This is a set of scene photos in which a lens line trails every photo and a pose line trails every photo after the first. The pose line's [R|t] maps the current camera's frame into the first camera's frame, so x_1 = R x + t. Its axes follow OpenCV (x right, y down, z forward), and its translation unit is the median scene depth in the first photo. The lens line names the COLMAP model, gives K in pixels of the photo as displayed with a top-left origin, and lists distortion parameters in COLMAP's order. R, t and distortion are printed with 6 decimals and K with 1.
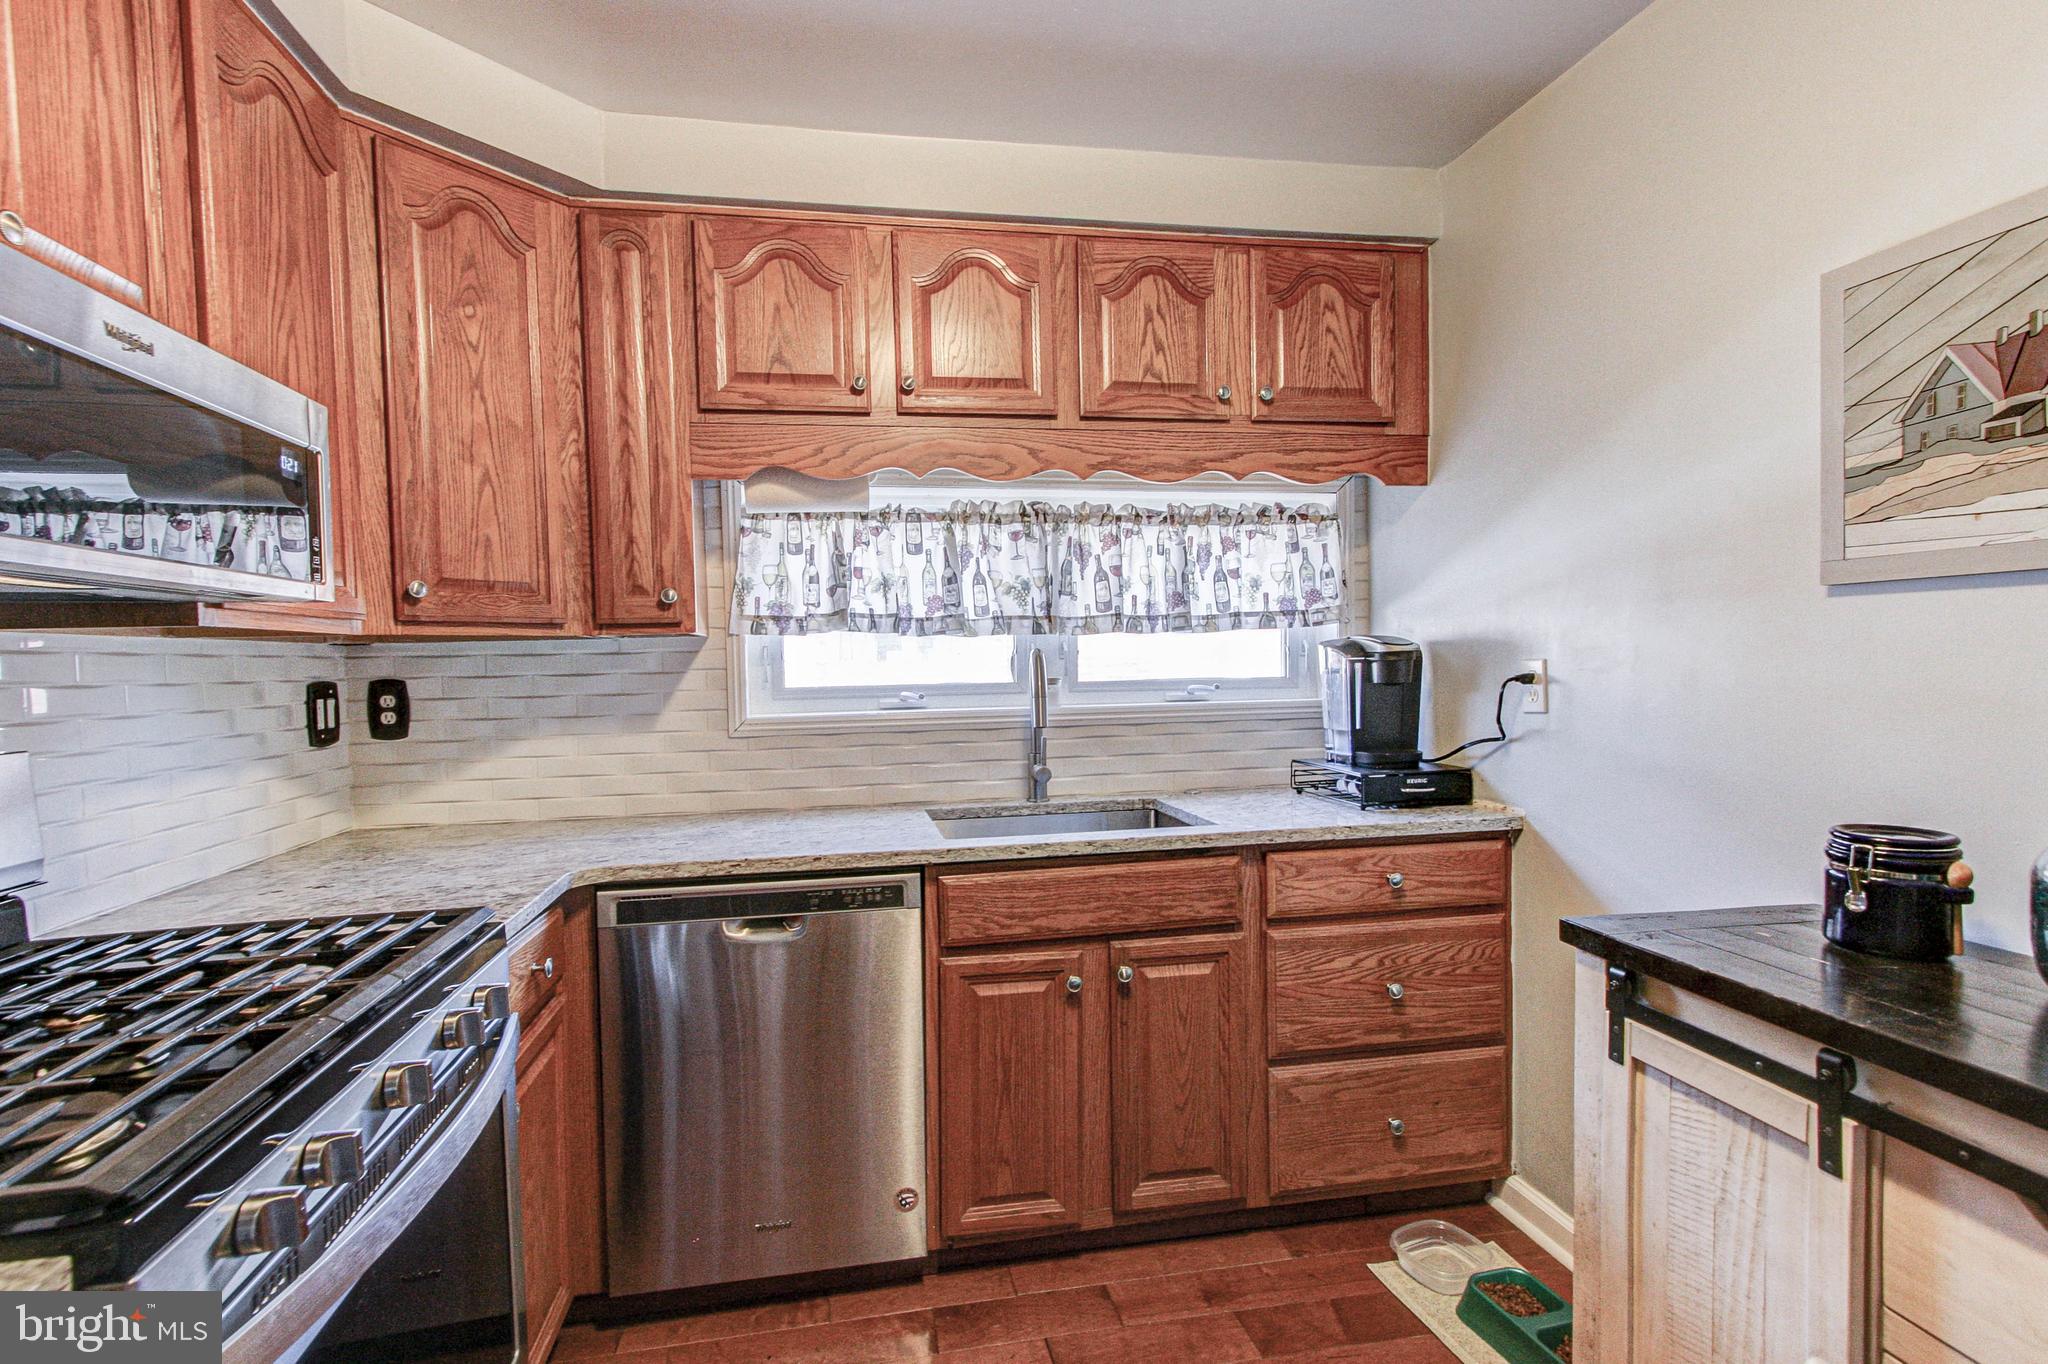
lens RADIAL K [[988.9, 0, 1008.8], [0, 988.9, 692.7], [0, 0, 1]] dist [0.009822, -0.000033]
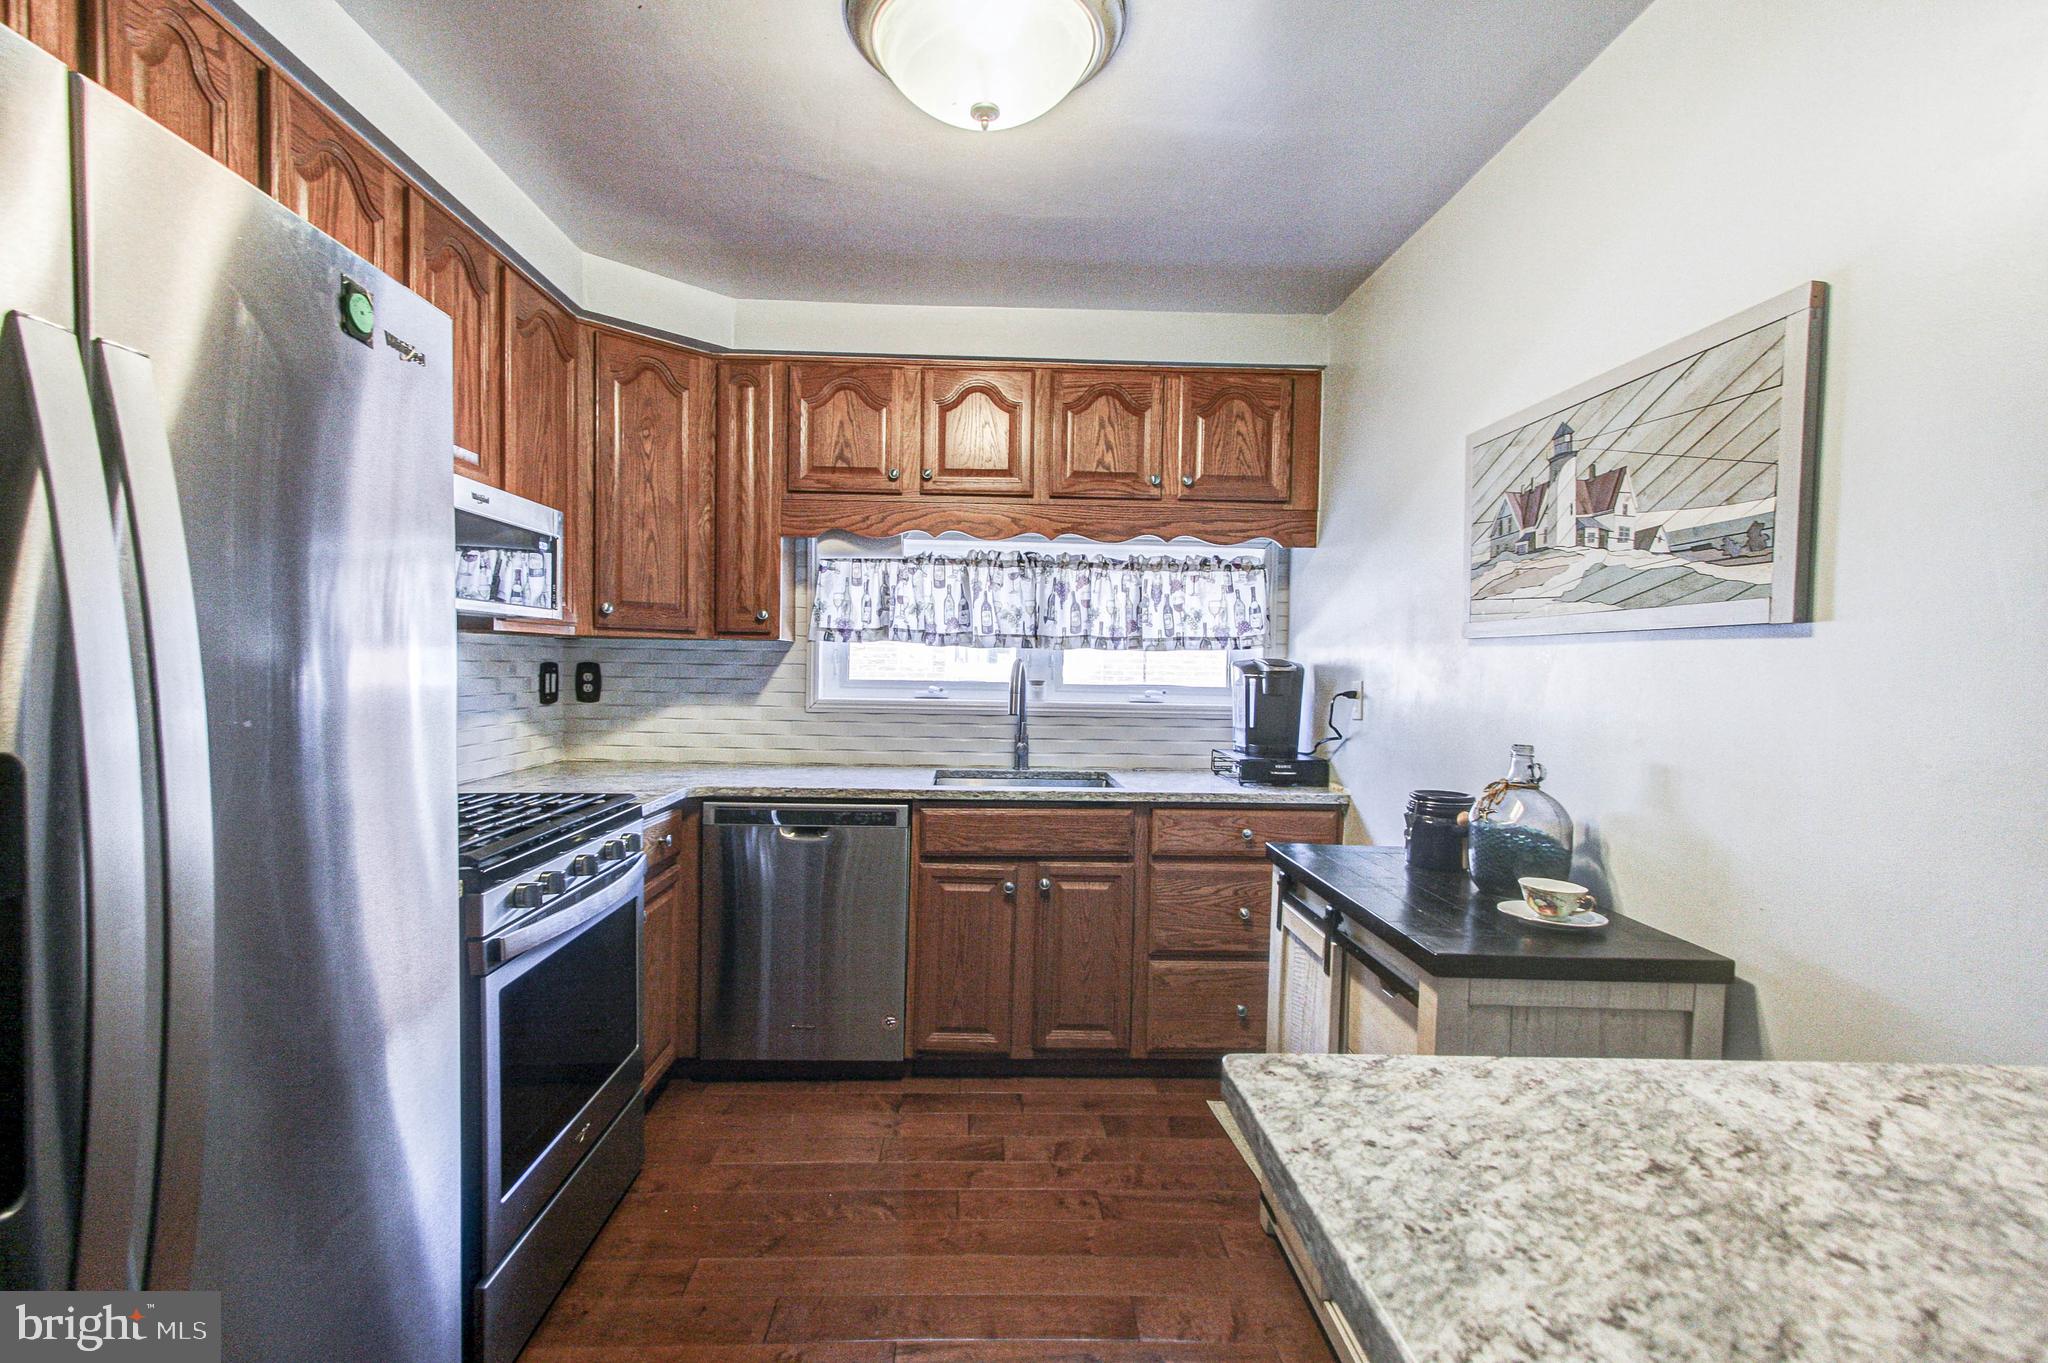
lens RADIAL K [[949.6, 0, 1010.8], [0, 949.6, 689.1], [0, 0, 1]] dist [0.003997, 0.001529]
pose [[0.988693, 0.043349, -0.143553, 0.221845], [-0.044129, 0.999023, -0.002250, 0.001968], [0.143316, 0.008560, 0.989640, -0.343611]]
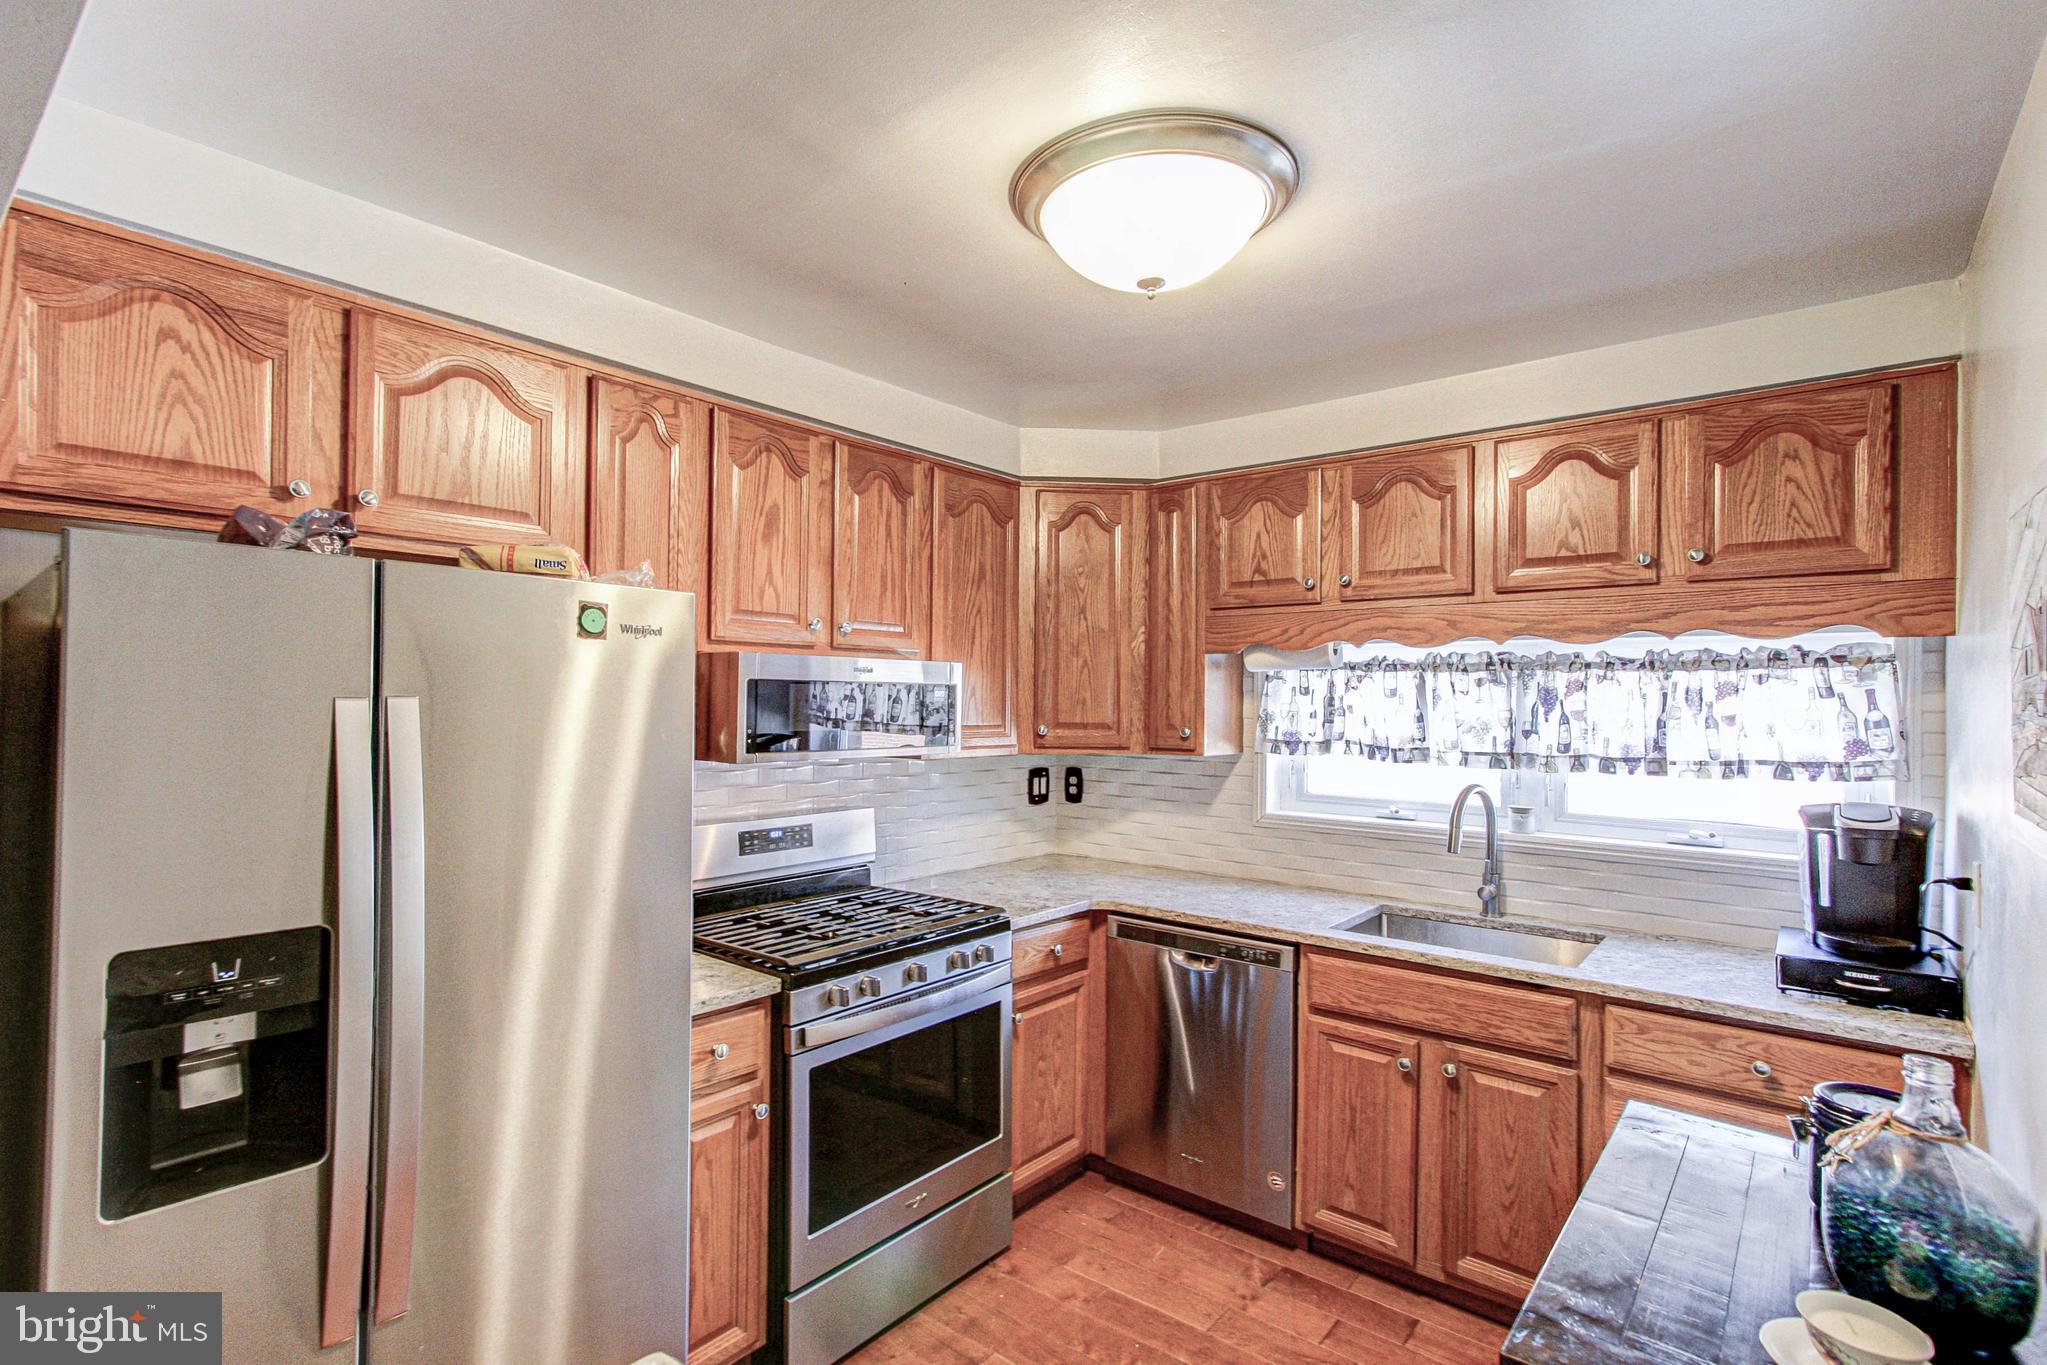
lens RADIAL K [[984.0, 0, 1007.3], [0, 984.0, 691.3], [0, 0, 1]] dist [0.005755, 0.001177]
pose [[0.646761, 0.023084, -0.762343, 0.581769], [-0.051711, 0.998569, -0.013633, -0.114697], [0.760938, 0.048239, 0.647029, -0.180108]]
